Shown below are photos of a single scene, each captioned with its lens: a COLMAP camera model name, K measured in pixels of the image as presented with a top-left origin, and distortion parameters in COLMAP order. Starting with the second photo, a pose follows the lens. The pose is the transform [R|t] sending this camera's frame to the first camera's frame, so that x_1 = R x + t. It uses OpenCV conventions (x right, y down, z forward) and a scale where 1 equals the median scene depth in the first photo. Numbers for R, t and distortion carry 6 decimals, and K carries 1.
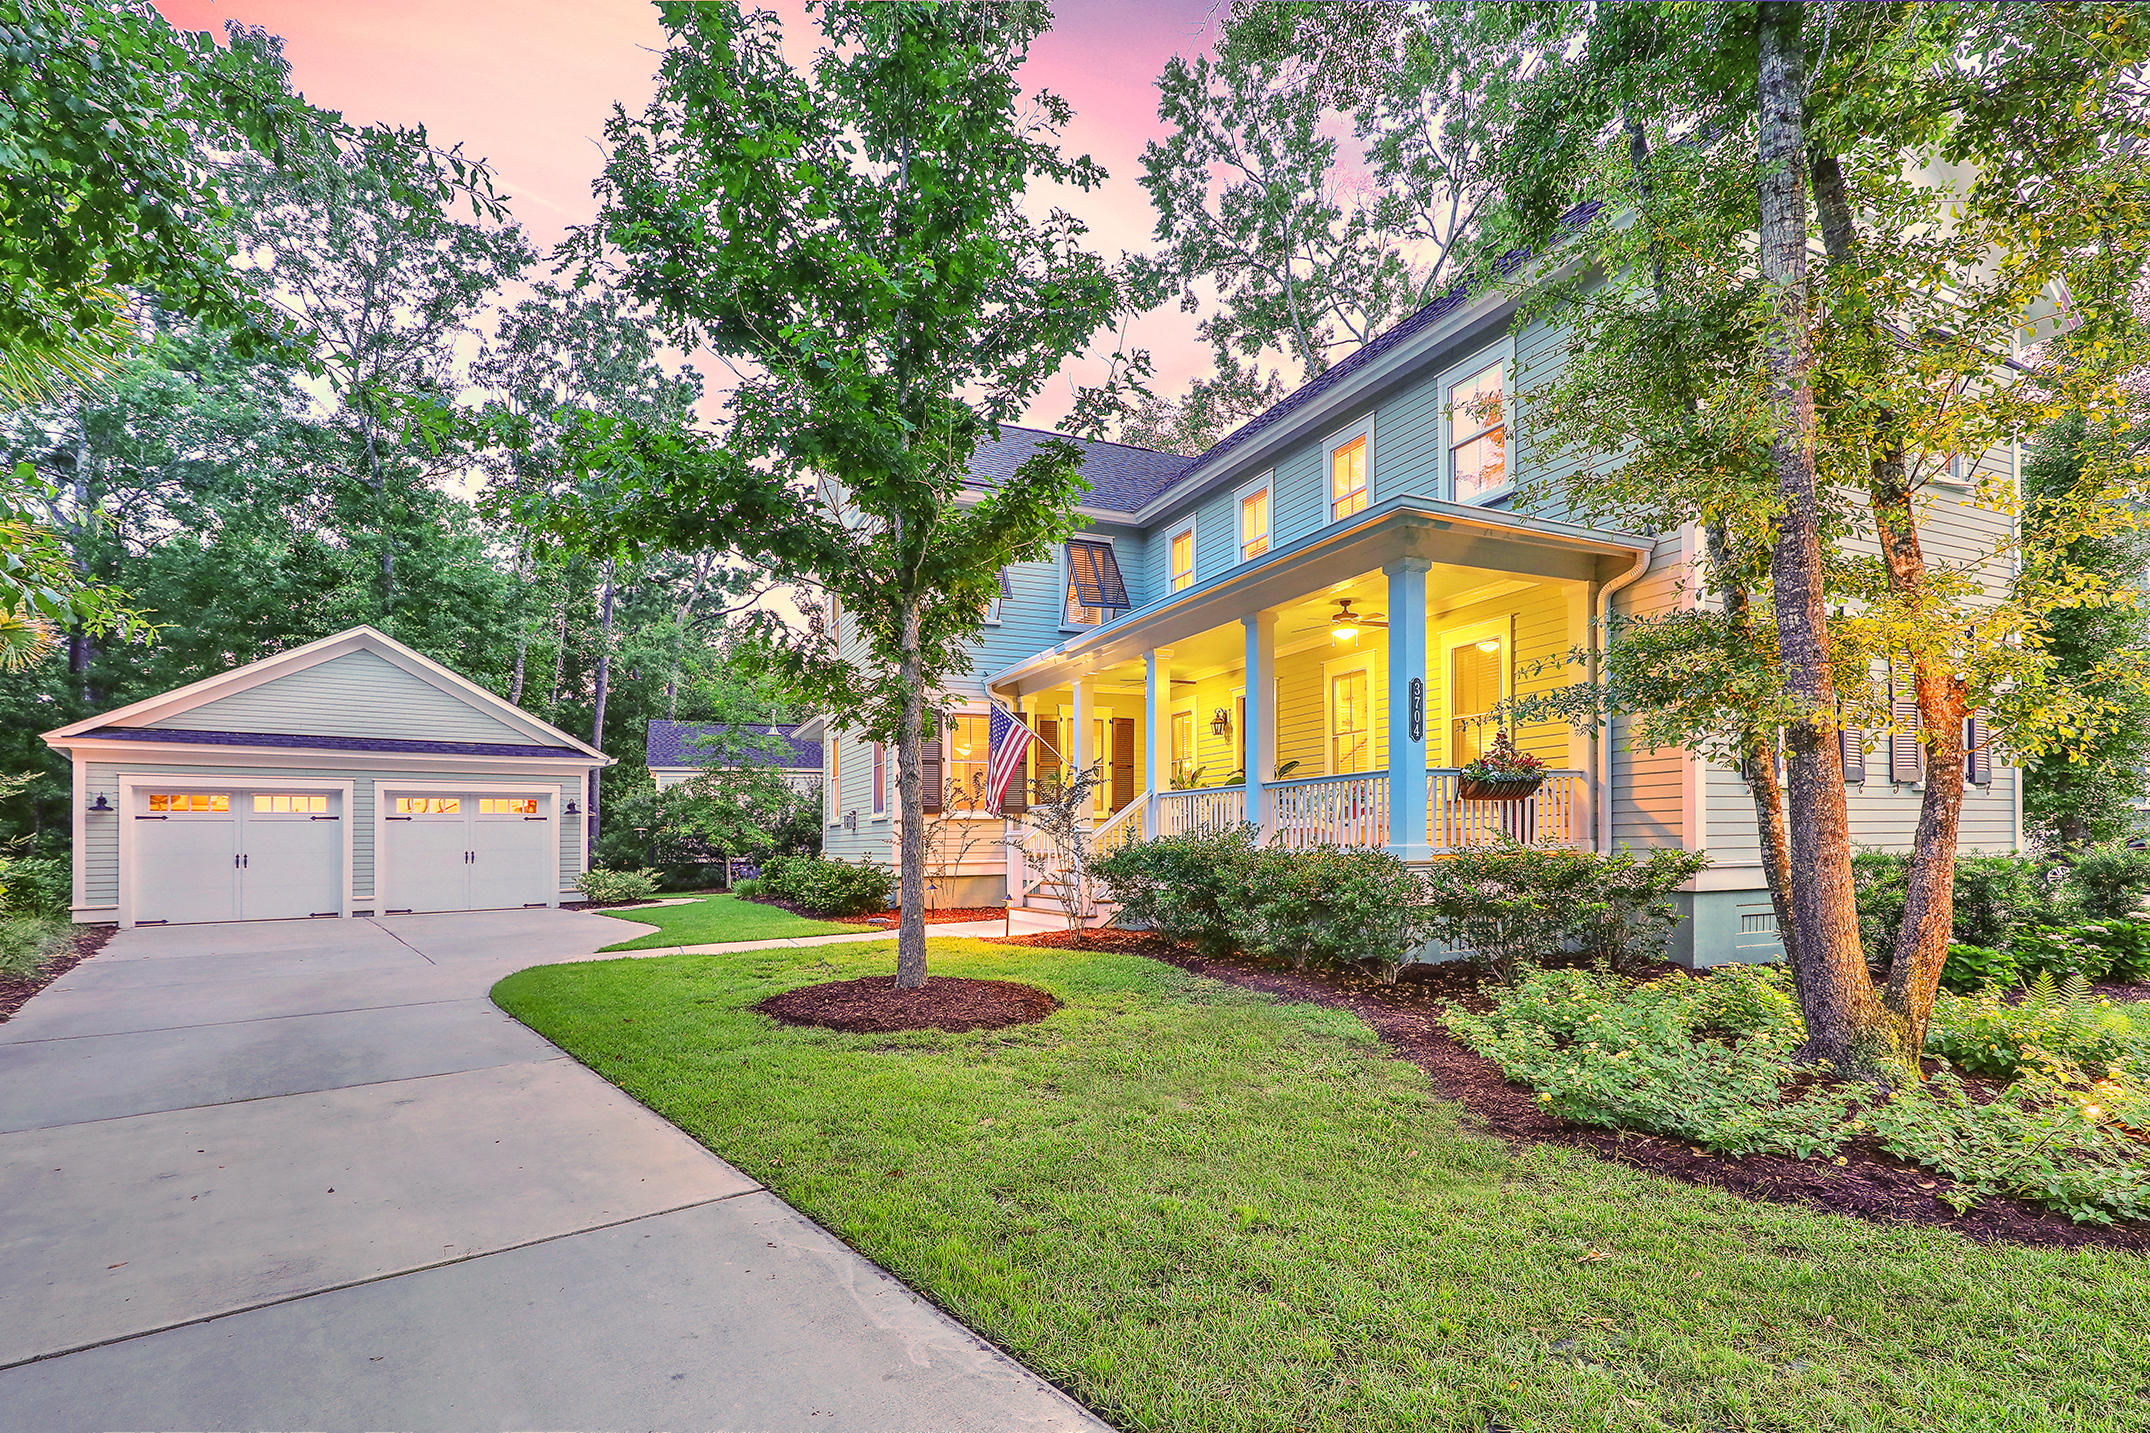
lens RADIAL K [[1002.8, 0, 1071.5], [0, 1002.8, 822.4], [0, 0, 1]] dist [0.008867, -0.003092]
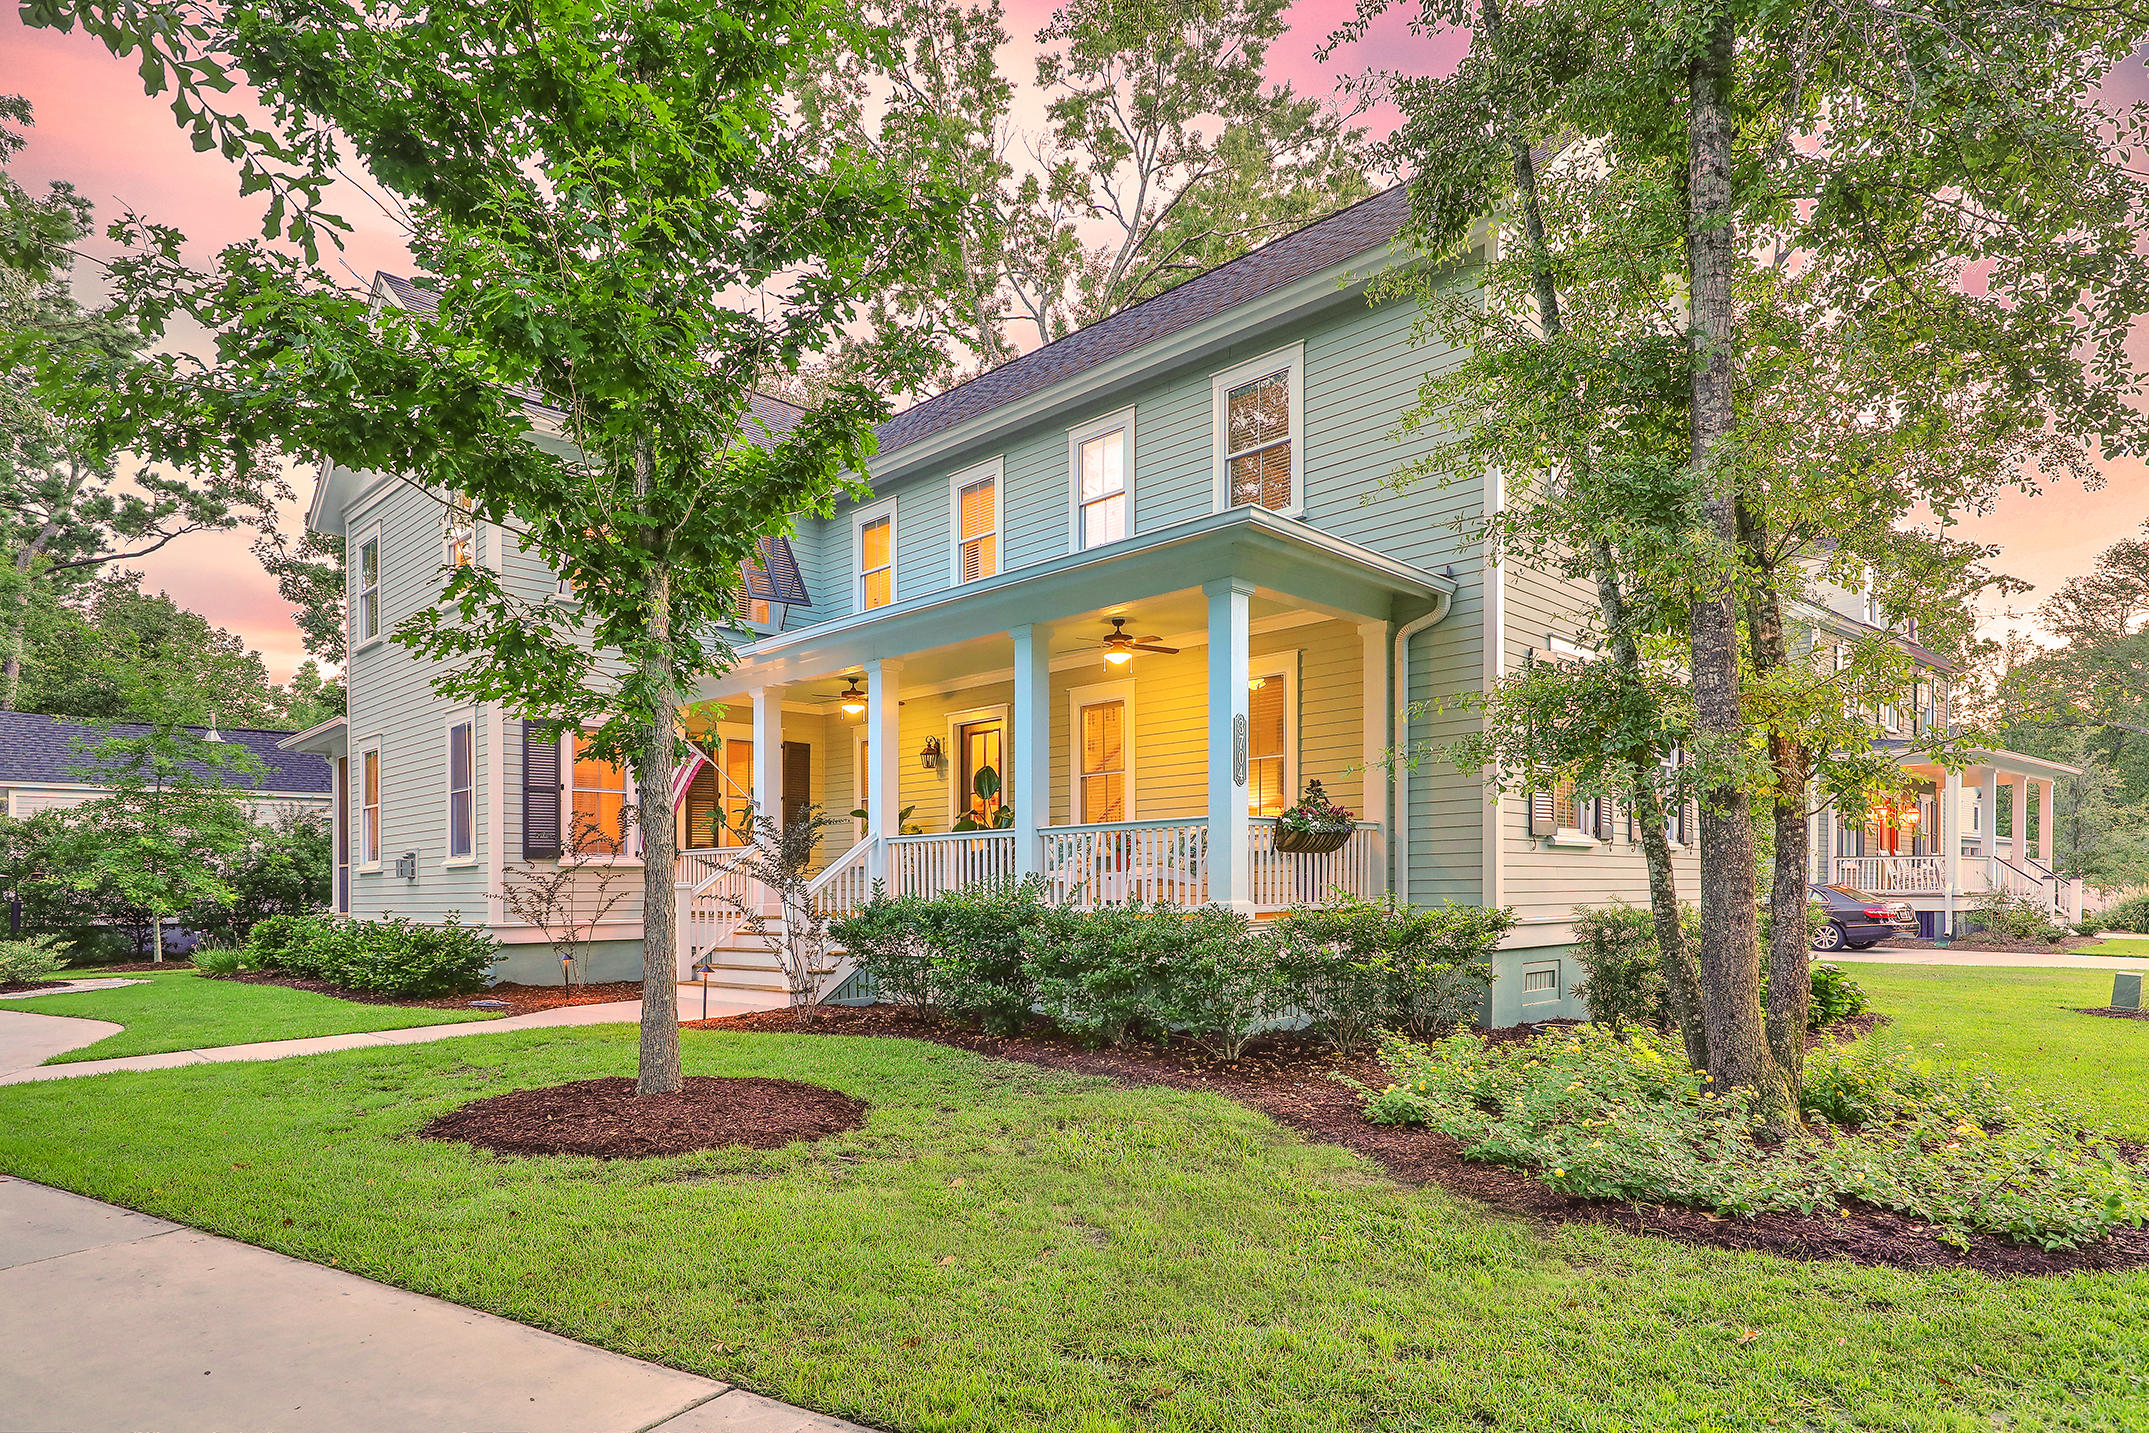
lens RADIAL K [[1195.6, 0, 1072.0], [0, 1195.6, 888.3], [0, 0, 1]] dist [0.000847, 0.004580]
pose [[0.937898, 0.005423, 0.346869, -0.173606], [-0.009616, 0.999900, 0.010367, 0.000794], [-0.346778, -0.013059, 0.937856, 0.060635]]
